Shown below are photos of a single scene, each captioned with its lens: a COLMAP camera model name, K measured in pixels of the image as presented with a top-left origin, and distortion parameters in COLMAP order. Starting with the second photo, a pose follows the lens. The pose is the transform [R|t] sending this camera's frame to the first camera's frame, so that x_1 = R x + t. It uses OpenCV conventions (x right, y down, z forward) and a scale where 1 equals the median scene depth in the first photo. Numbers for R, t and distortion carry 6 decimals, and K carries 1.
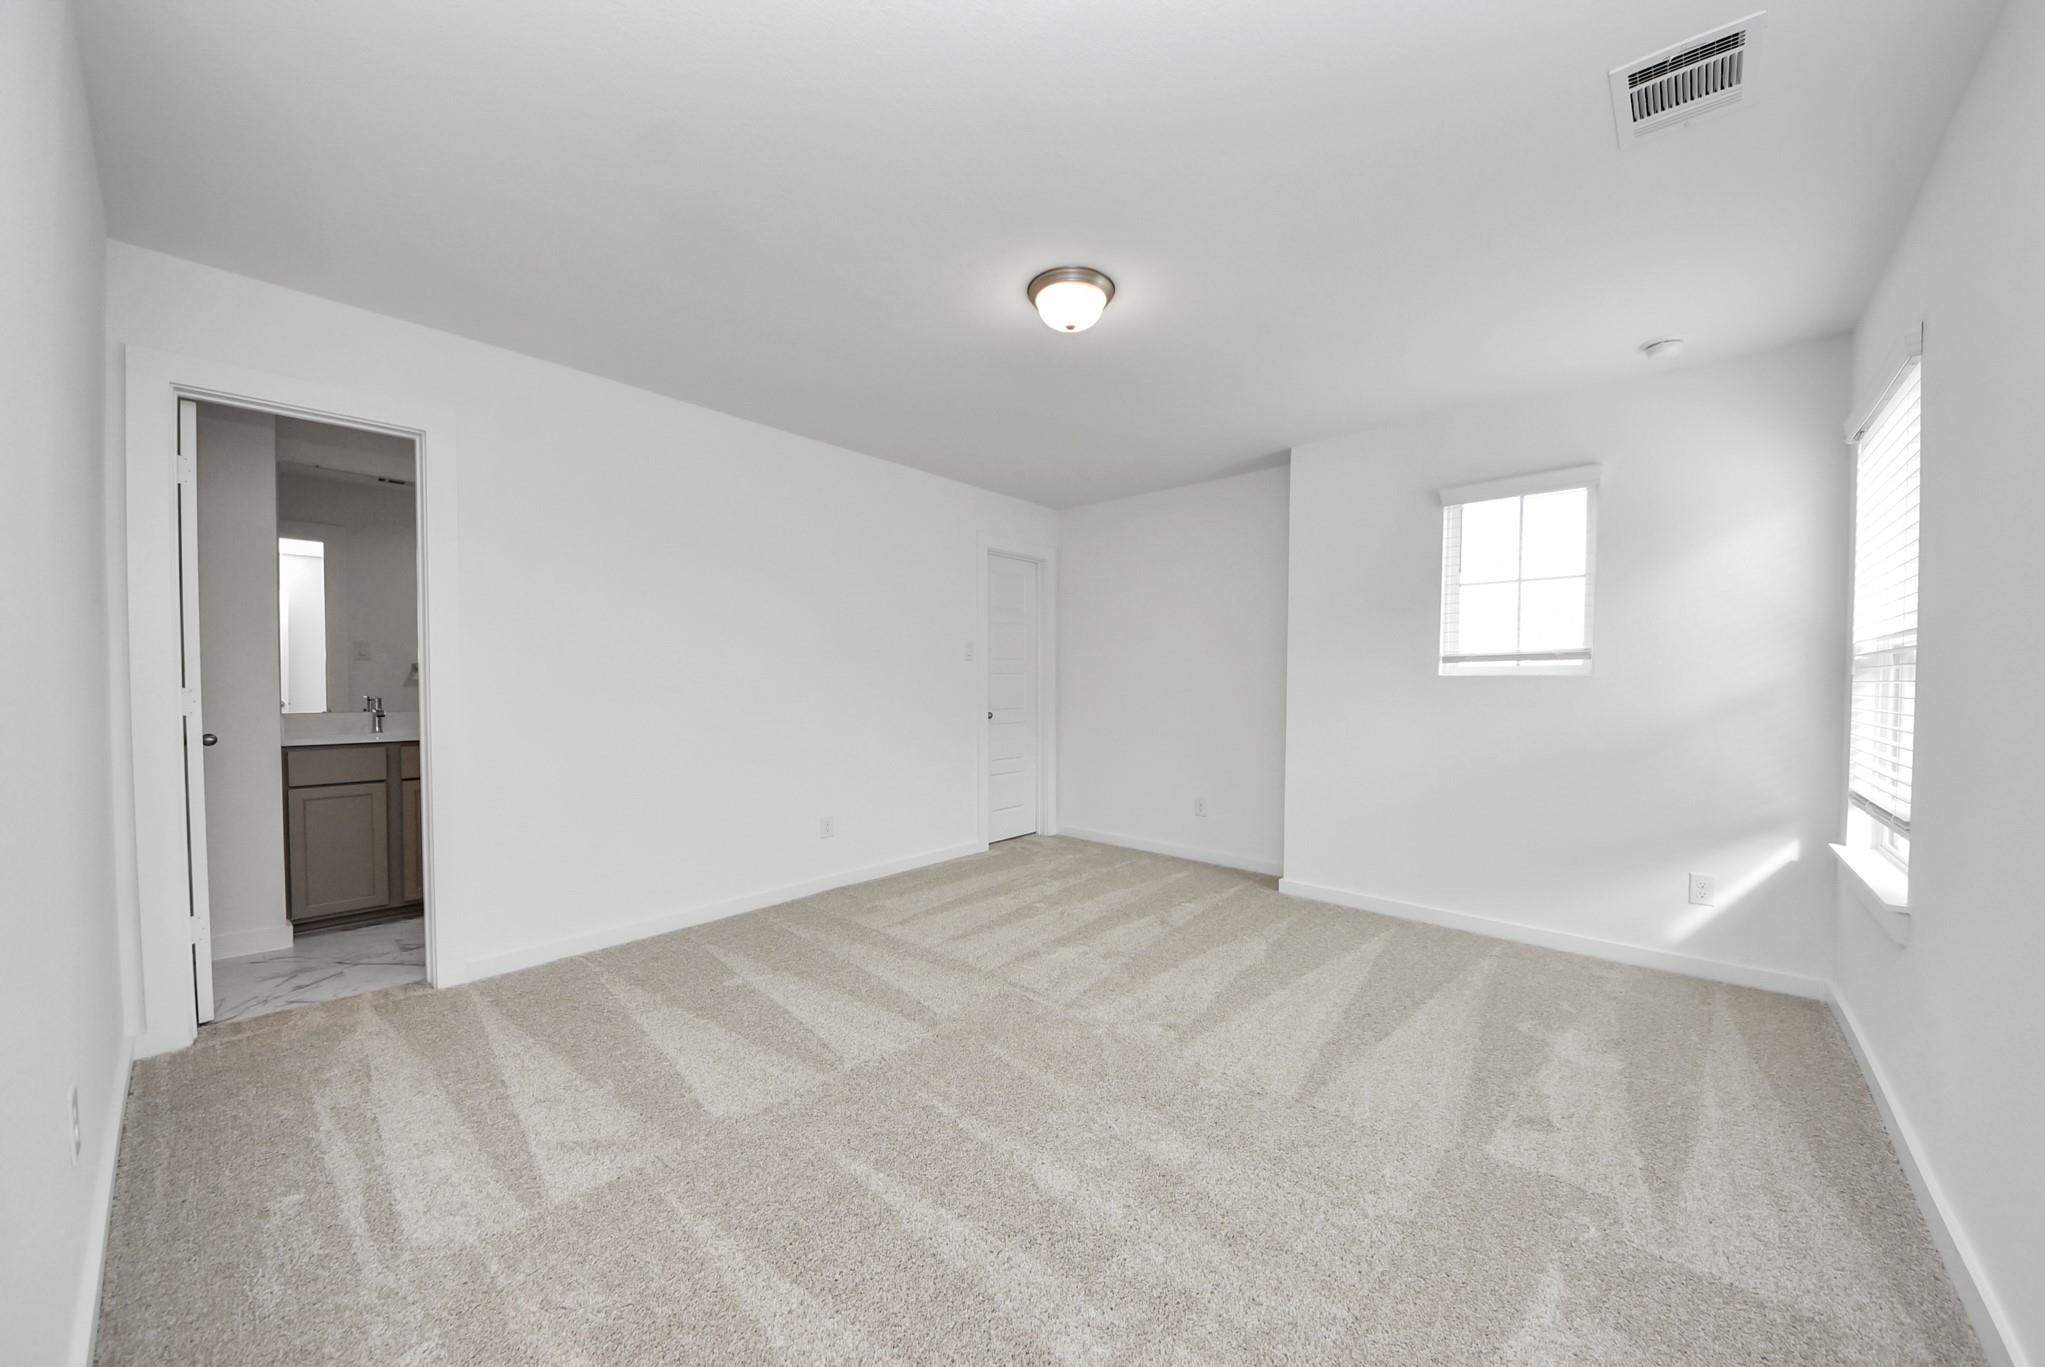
lens RADIAL K [[754.5, 0, 1040.0], [0, 754.5, 692.9], [0, 0, 1]] dist [0.025349, -0.015340]
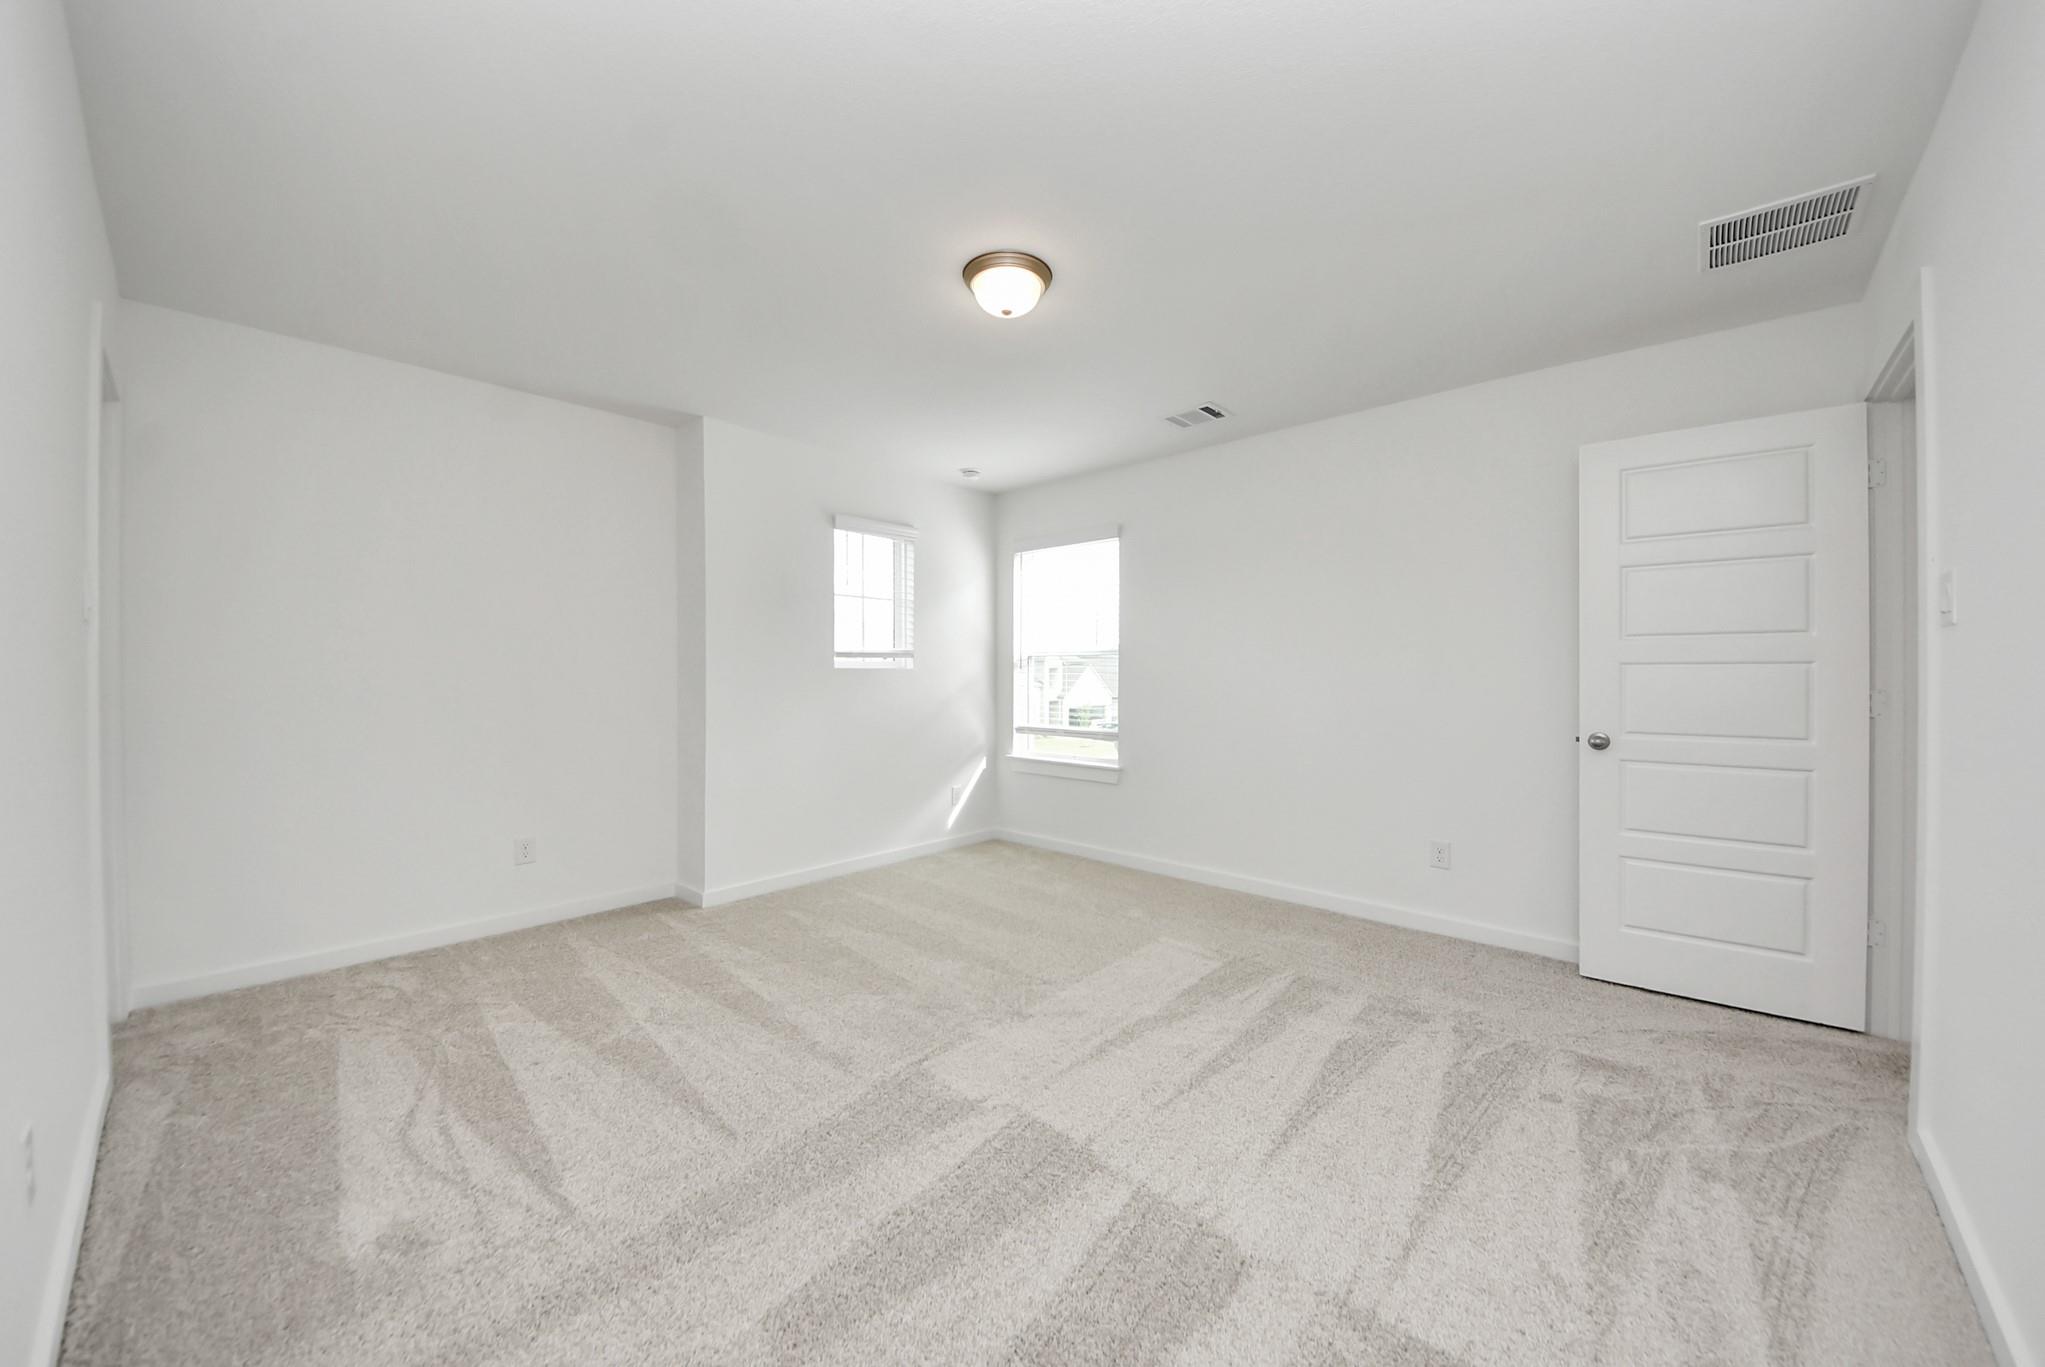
lens RADIAL K [[754.5, 0, 1040.0], [0, 754.5, 692.9], [0, 0, 1]] dist [0.025349, -0.015340]
pose [[-0.030805, -0.033559, 0.998962, -0.681585], [0.013035, 0.999338, 0.033973, -0.021262], [-0.999440, 0.014068, -0.030347, 0.717149]]
